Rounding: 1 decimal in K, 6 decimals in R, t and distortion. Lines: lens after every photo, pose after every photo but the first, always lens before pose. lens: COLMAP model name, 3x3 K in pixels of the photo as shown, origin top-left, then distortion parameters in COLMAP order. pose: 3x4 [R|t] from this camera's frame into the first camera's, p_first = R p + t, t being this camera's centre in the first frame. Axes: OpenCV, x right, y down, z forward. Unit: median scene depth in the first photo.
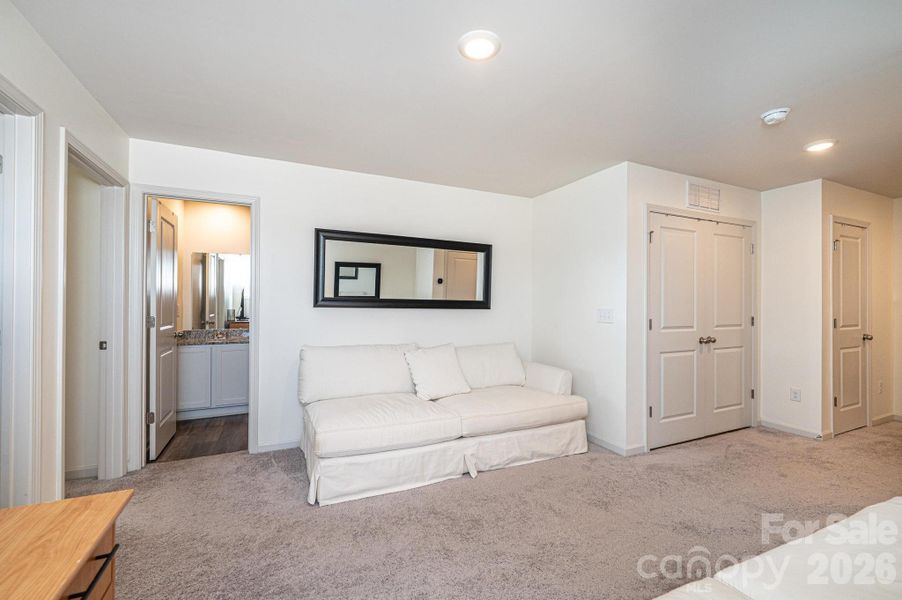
lens RADIAL K [[376.8, 0, 451.1], [0, 376.8, 302.8], [0, 0, 1]] dist [-0.000545, 0.000007]
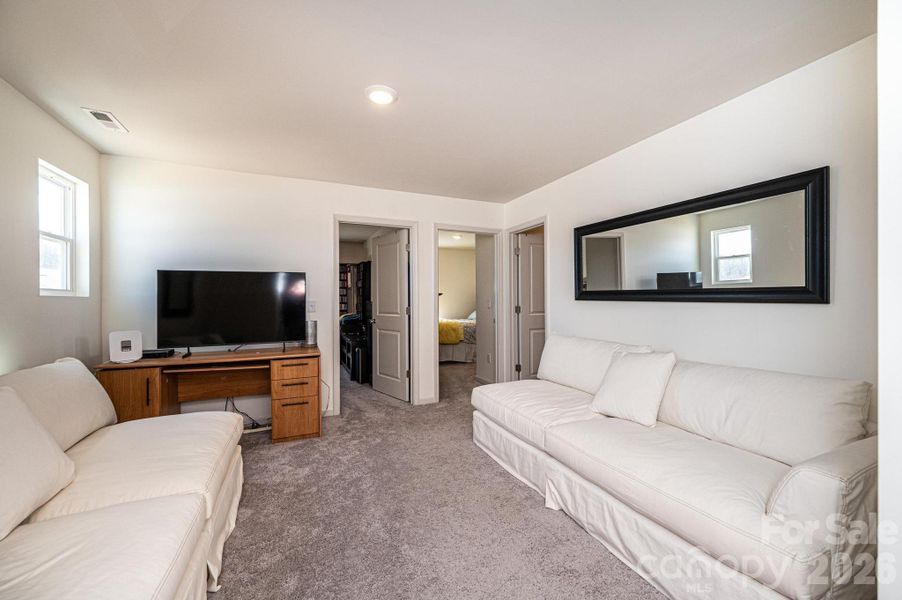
lens RADIAL K [[376.8, 0, 454.1], [0, 376.8, 298.9], [0, 0, 1]] dist [-0.000545, 0.000007]
pose [[-0.034352, -0.006602, -0.999388, 0.641409], [0.005793, 0.999960, -0.006805, 0.011915], [0.999393, -0.006023, -0.034313, 0.600754]]
